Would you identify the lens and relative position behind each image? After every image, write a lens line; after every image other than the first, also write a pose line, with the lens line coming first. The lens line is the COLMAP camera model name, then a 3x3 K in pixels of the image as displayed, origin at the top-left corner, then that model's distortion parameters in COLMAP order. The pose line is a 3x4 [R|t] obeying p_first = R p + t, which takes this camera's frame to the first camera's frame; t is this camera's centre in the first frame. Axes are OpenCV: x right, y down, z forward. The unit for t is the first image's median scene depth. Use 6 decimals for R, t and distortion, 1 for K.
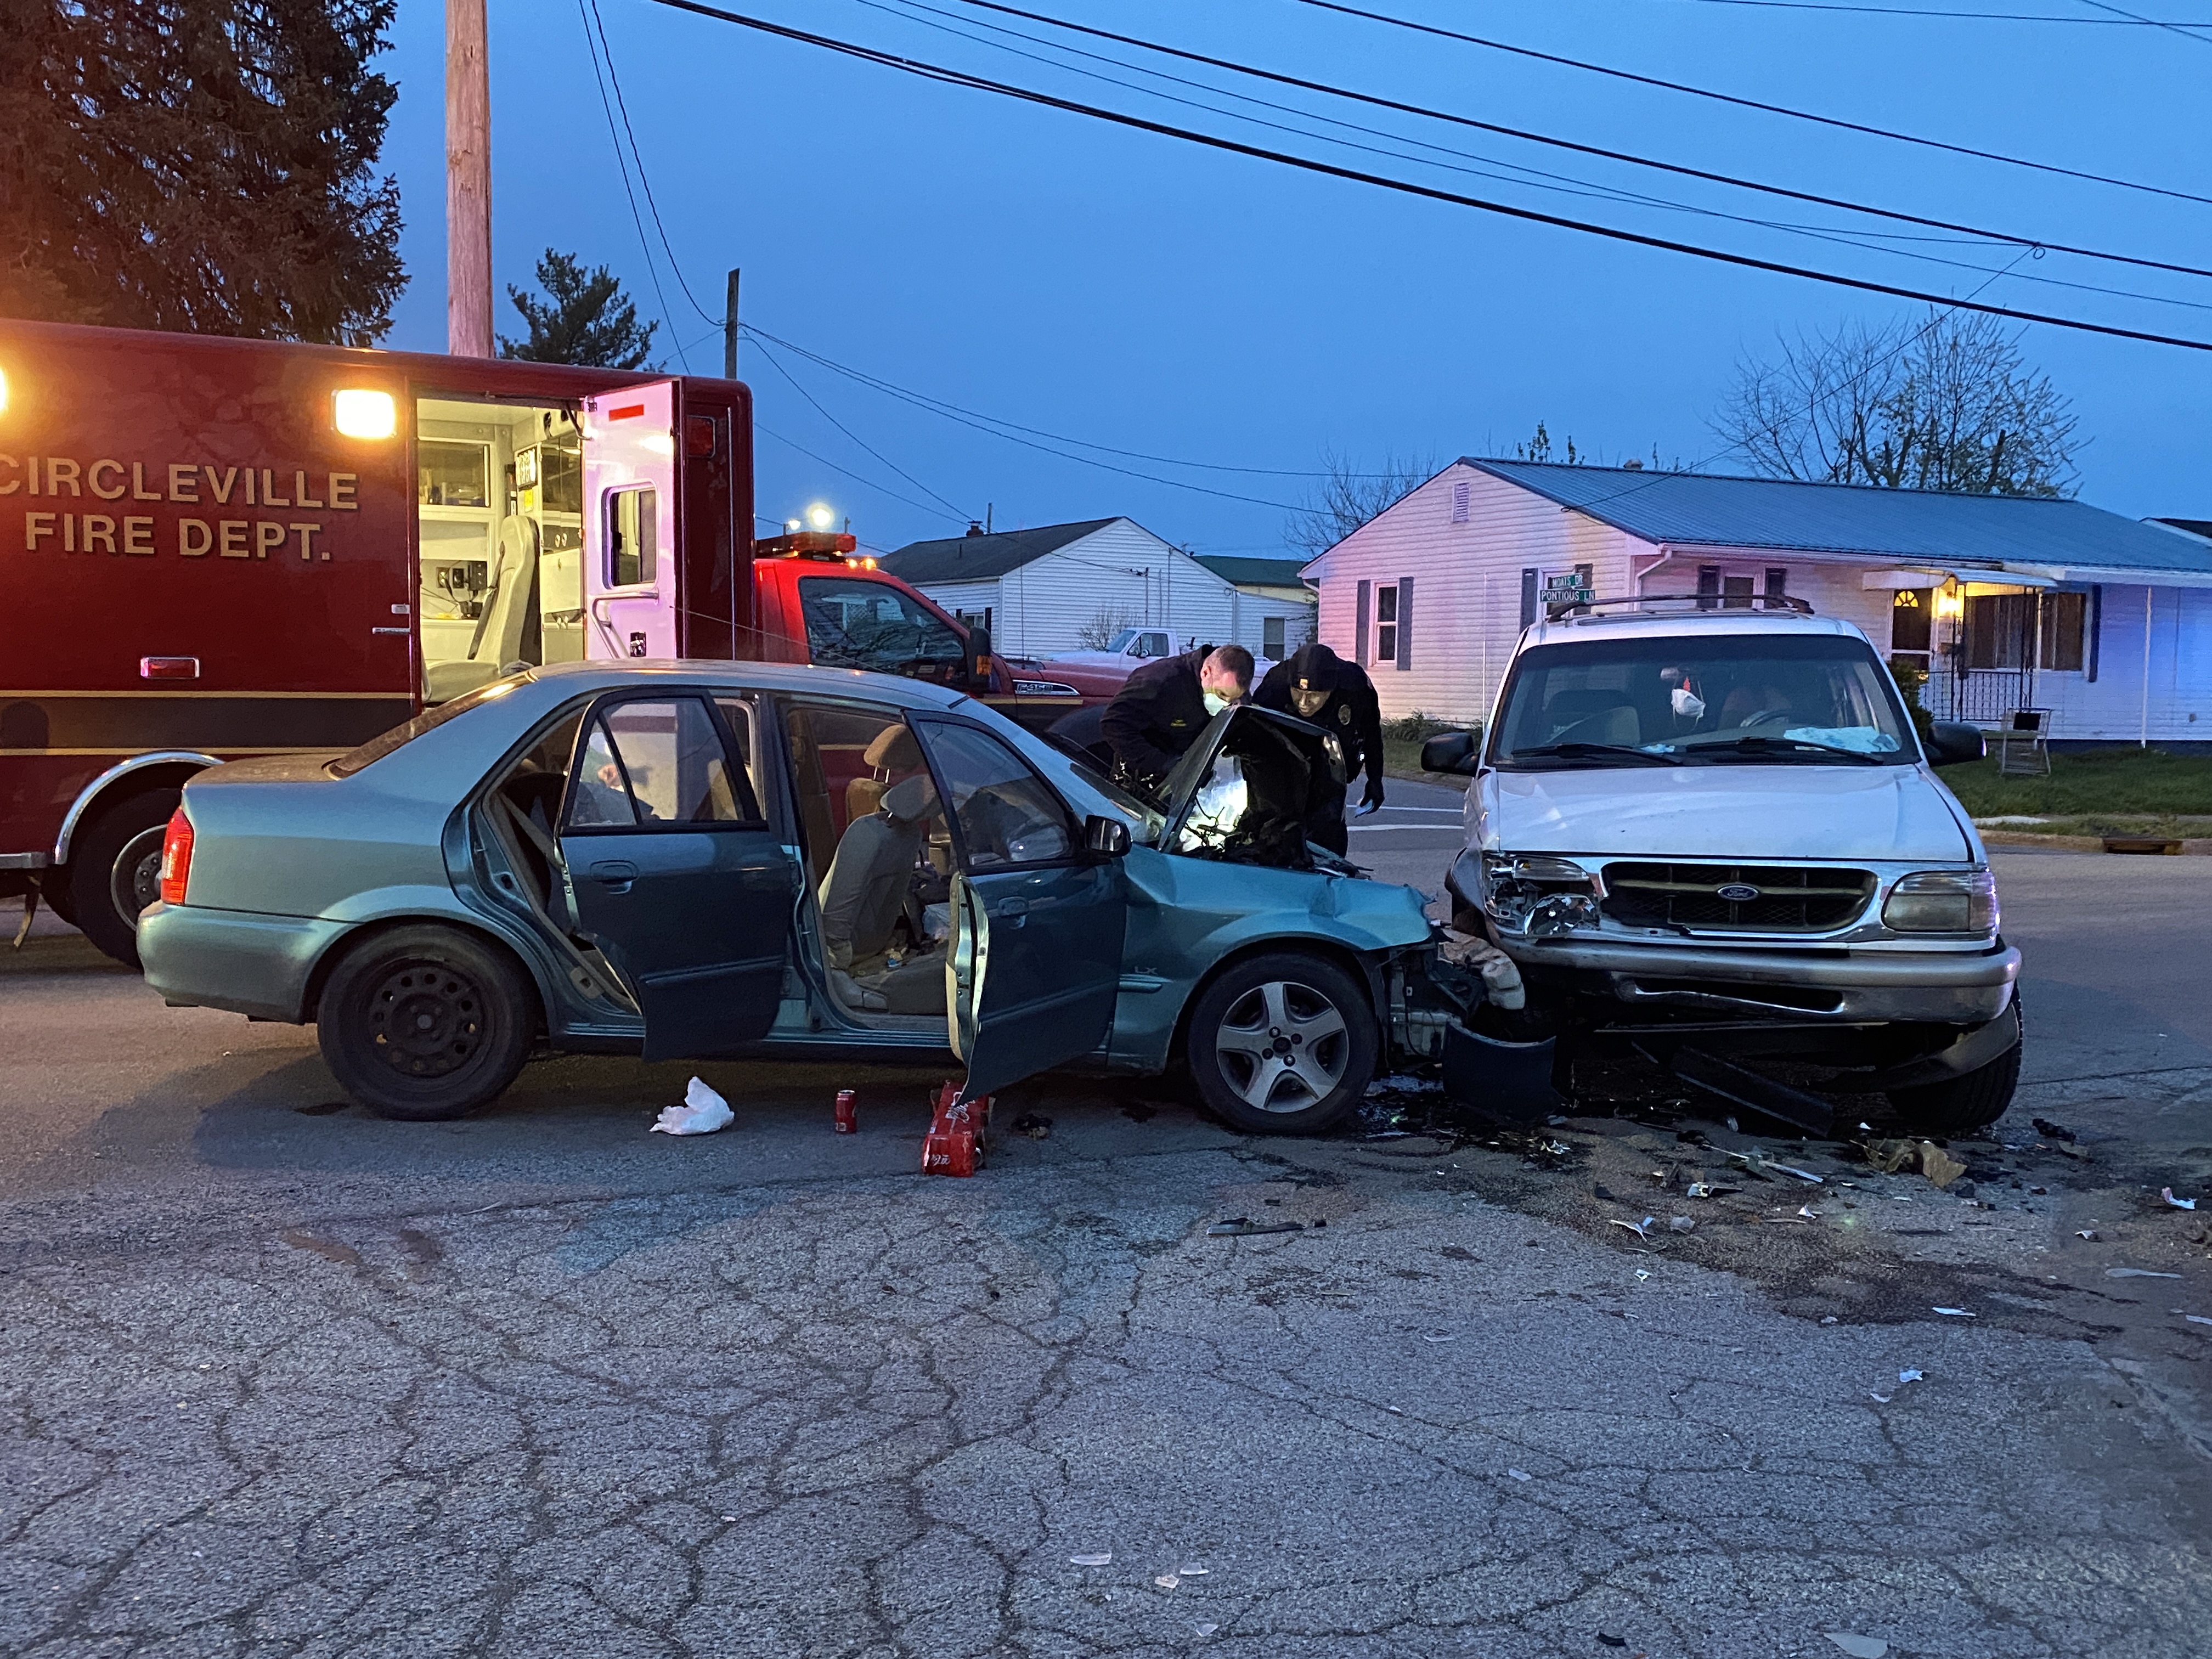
lens RADIAL K [[2224.1, 0, 1097.9], [0, 2224.1, 832.0], [0, 0, 1]] dist [0.177735, -0.585671]
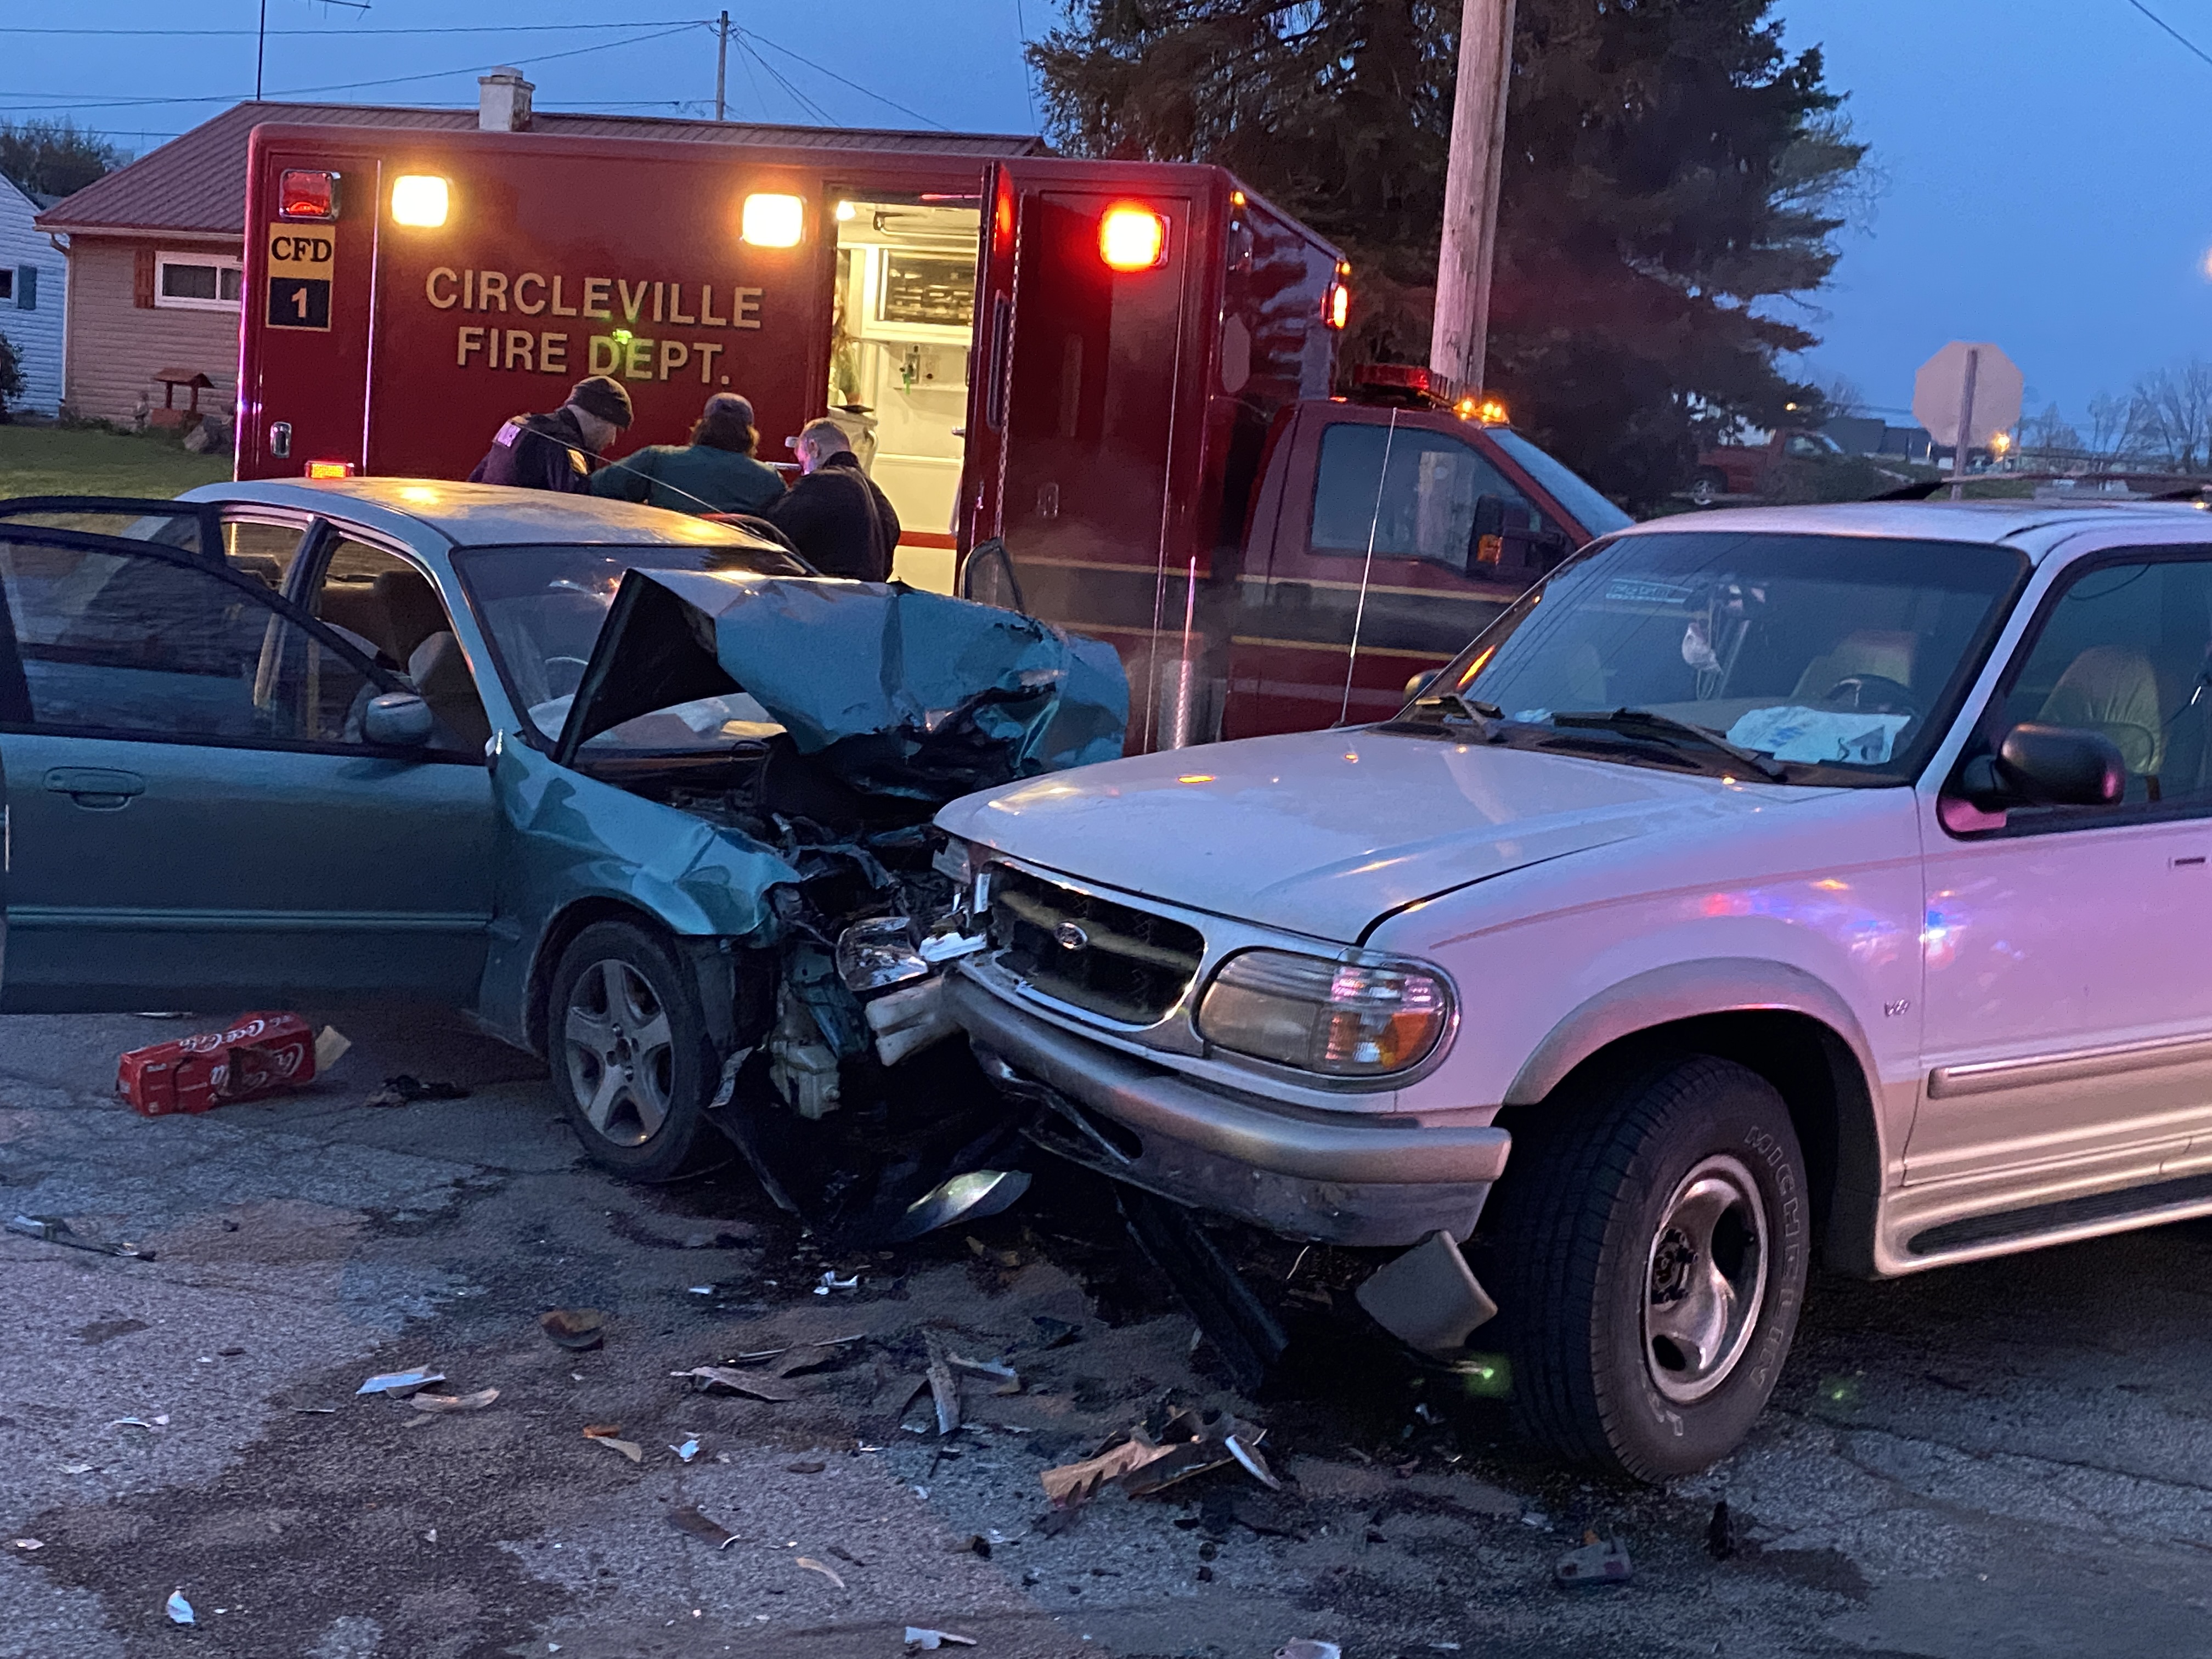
lens RADIAL K [[2621.2, 0, 1106.0], [0, 2621.2, 829.5], [0, 0, 1]] dist [0.097695, -0.439705]
pose [[0.709436, 0.130105, -0.692657, 0.782610], [-0.113159, 0.991090, 0.070261, -0.051310], [0.695626, 0.028535, 0.717837, 0.520403]]
